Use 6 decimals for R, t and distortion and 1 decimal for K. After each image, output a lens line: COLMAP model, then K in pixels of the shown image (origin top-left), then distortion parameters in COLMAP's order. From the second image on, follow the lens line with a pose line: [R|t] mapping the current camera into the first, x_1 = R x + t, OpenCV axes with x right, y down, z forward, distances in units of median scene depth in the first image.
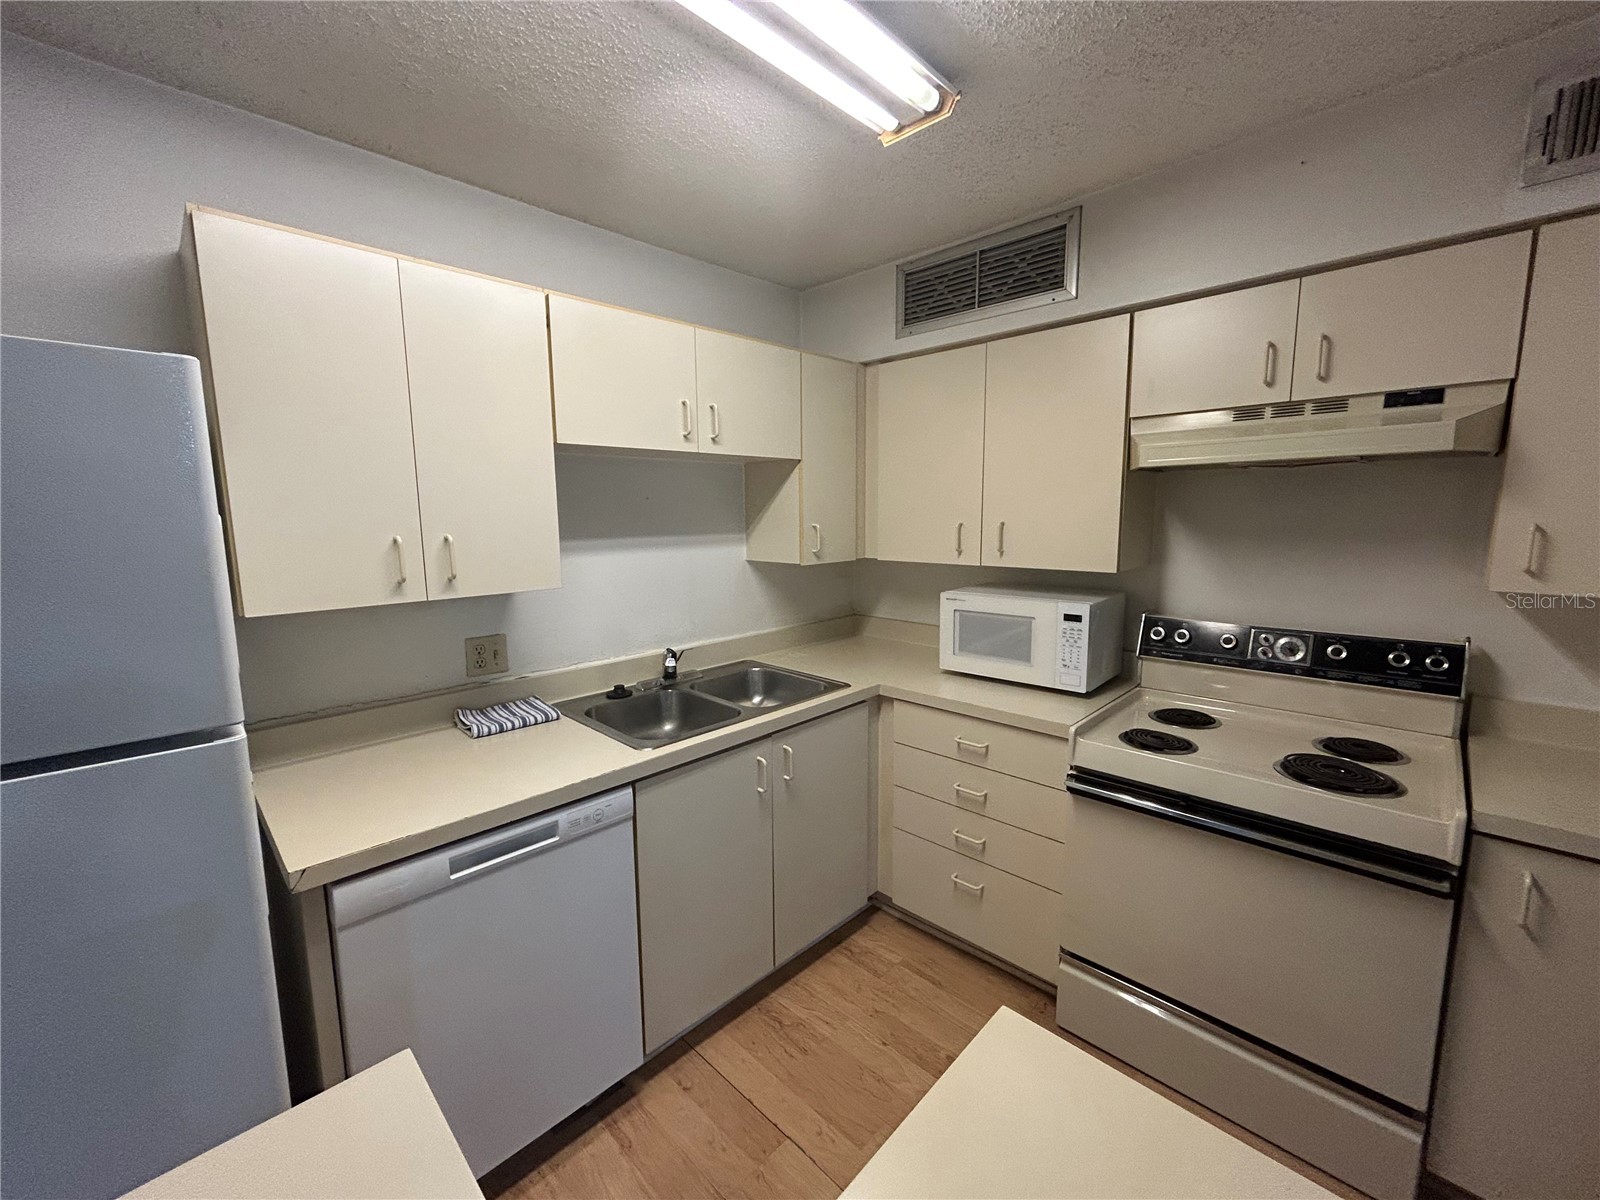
lens RADIAL K [[639.5, 0, 800.0], [0, 639.5, 600.0], [0, 0, 1]] dist [0.000984, 0.000264]
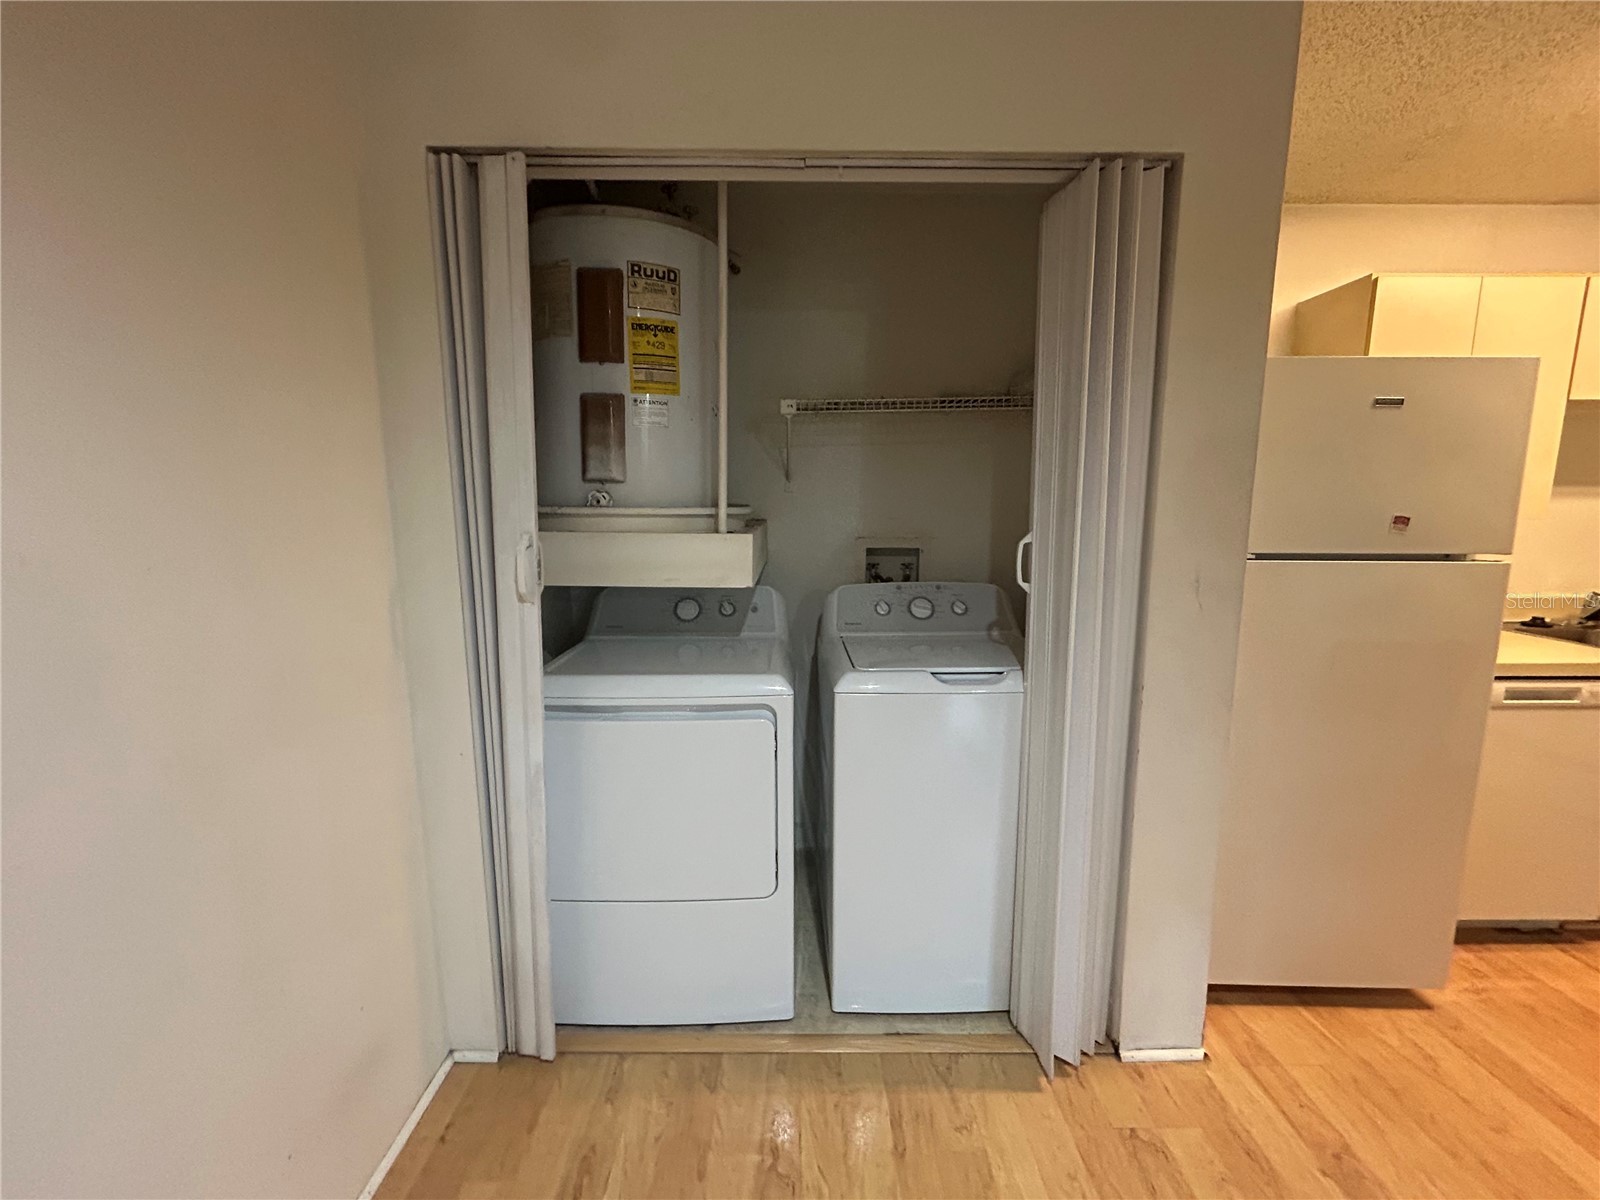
lens RADIAL K [[654.6, 0, 800.0], [0, 654.6, 600.0], [0, 0, 1]] dist [0.000458, 0.000051]
pose [[0.712412, 0.109864, -0.693108, -0.453399], [-0.100685, 0.993453, 0.053982, 0.190359], [0.694501, 0.031328, 0.718809, -0.798916]]
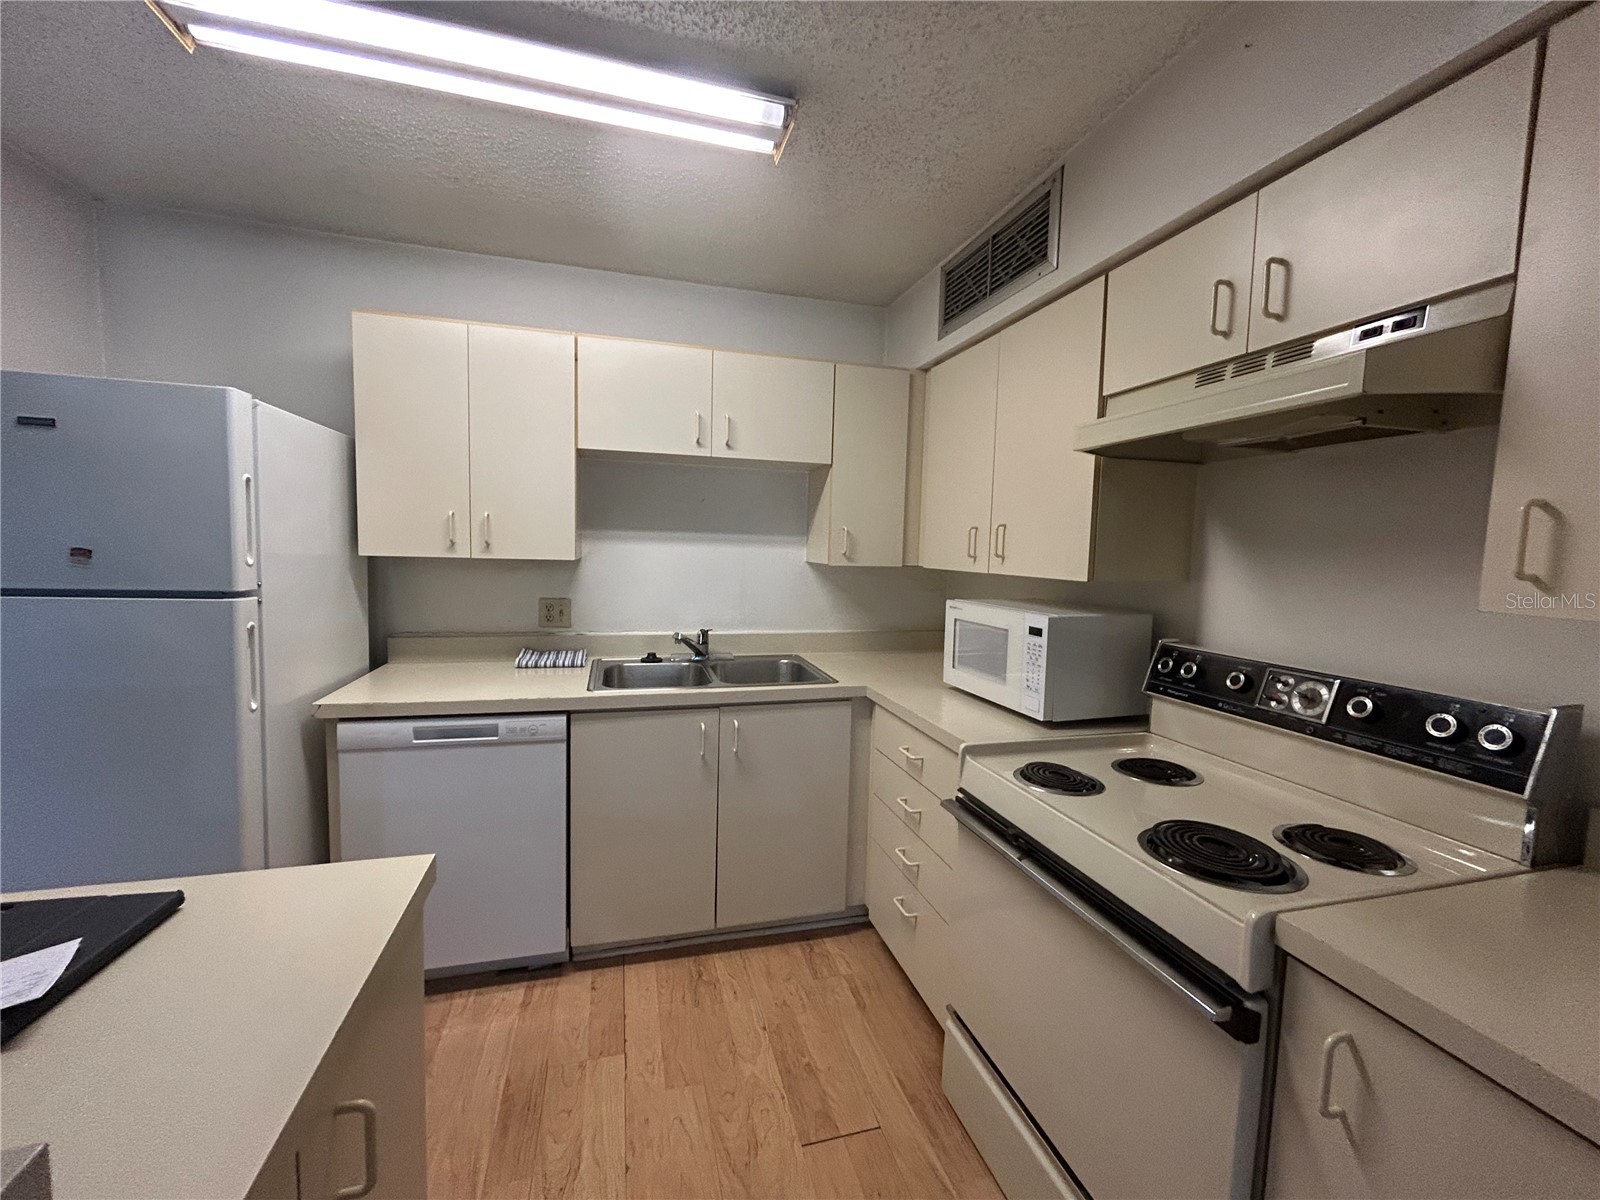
lens RADIAL K [[640.3, 0, 800.0], [0, 640.3, 600.0], [0, 0, 1]] dist [-0.000844, -0.000330]
pose [[0.868027, 0.076970, -0.490515, 0.592469], [-0.104698, 0.994073, -0.029289, 0.046223], [0.485353, 0.076780, 0.870940, 0.096228]]
